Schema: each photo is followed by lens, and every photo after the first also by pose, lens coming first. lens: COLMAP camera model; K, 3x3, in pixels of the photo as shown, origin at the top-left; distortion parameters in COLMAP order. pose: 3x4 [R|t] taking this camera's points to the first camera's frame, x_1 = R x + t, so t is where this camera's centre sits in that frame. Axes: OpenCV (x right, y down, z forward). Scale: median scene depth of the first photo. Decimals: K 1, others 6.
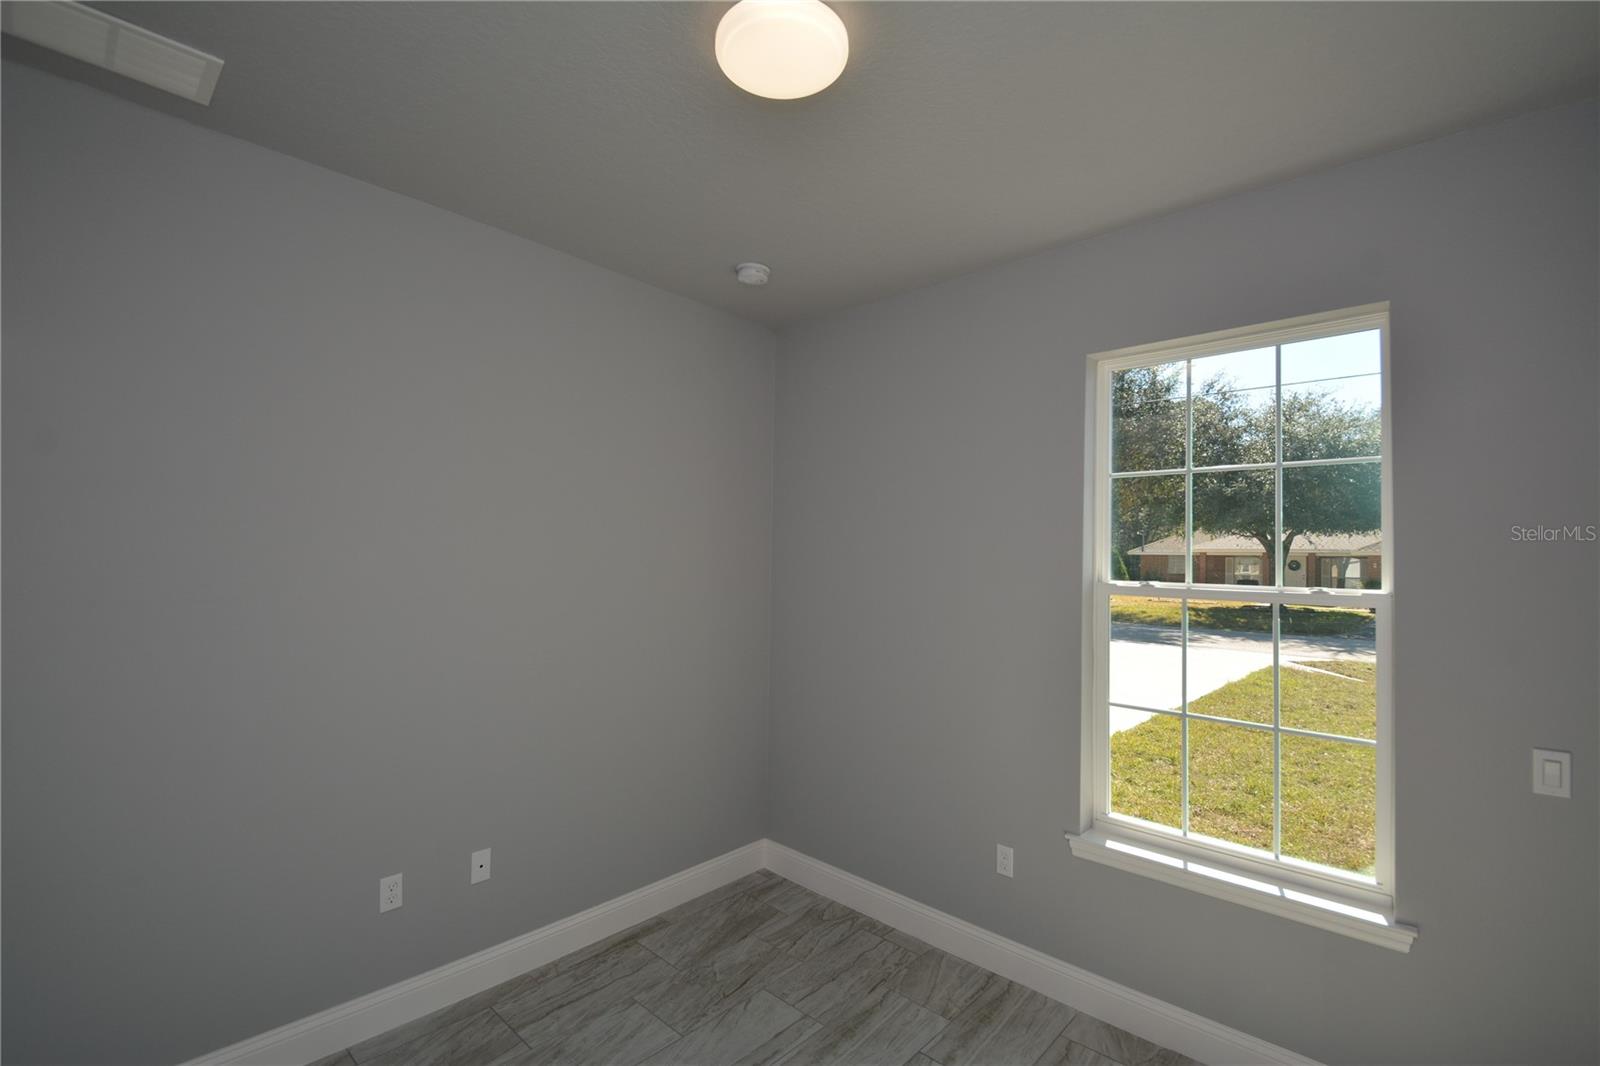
lens RADIAL K [[711.3, 0, 804.7], [0, 711.3, 538.3], [0, 0, 1]] dist [0.029201, -0.029541]
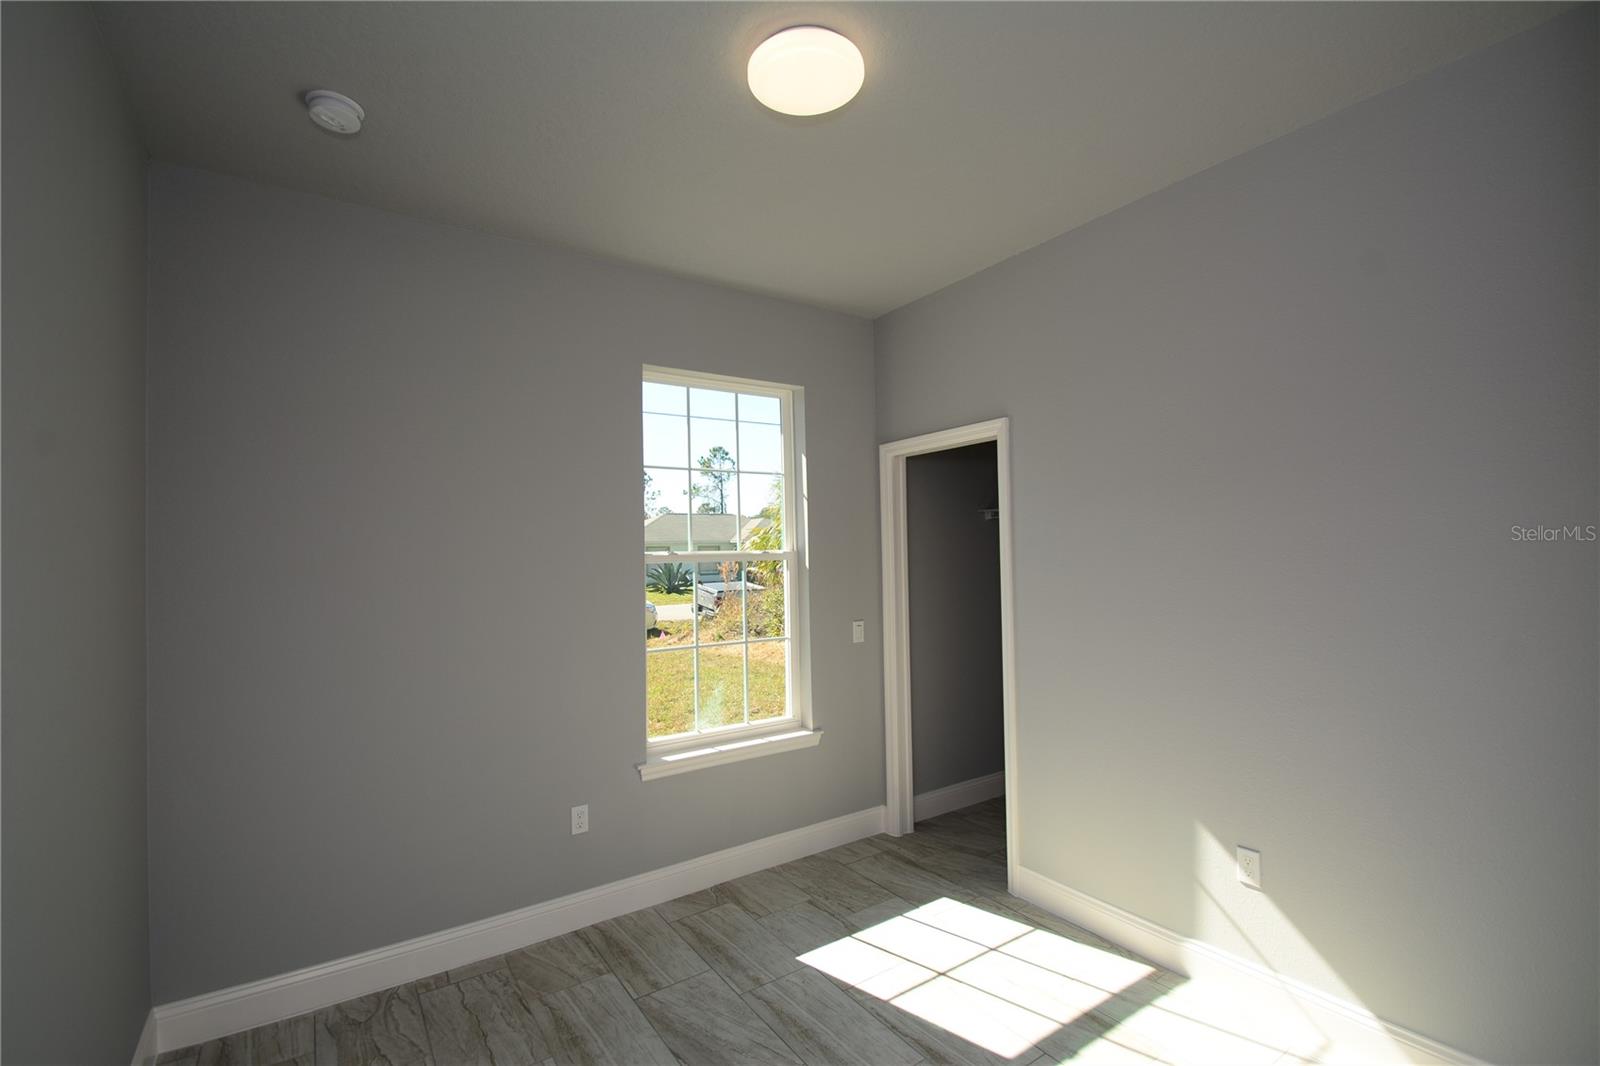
lens RADIAL K [[711.3, 0, 804.7], [0, 711.3, 538.3], [0, 0, 1]] dist [0.029201, -0.029541]
pose [[0.227203, -0.007365, 0.973820, -0.719462], [0.003049, 0.999972, 0.006851, 0.027844], [-0.973843, 0.001413, 0.227219, 0.460903]]
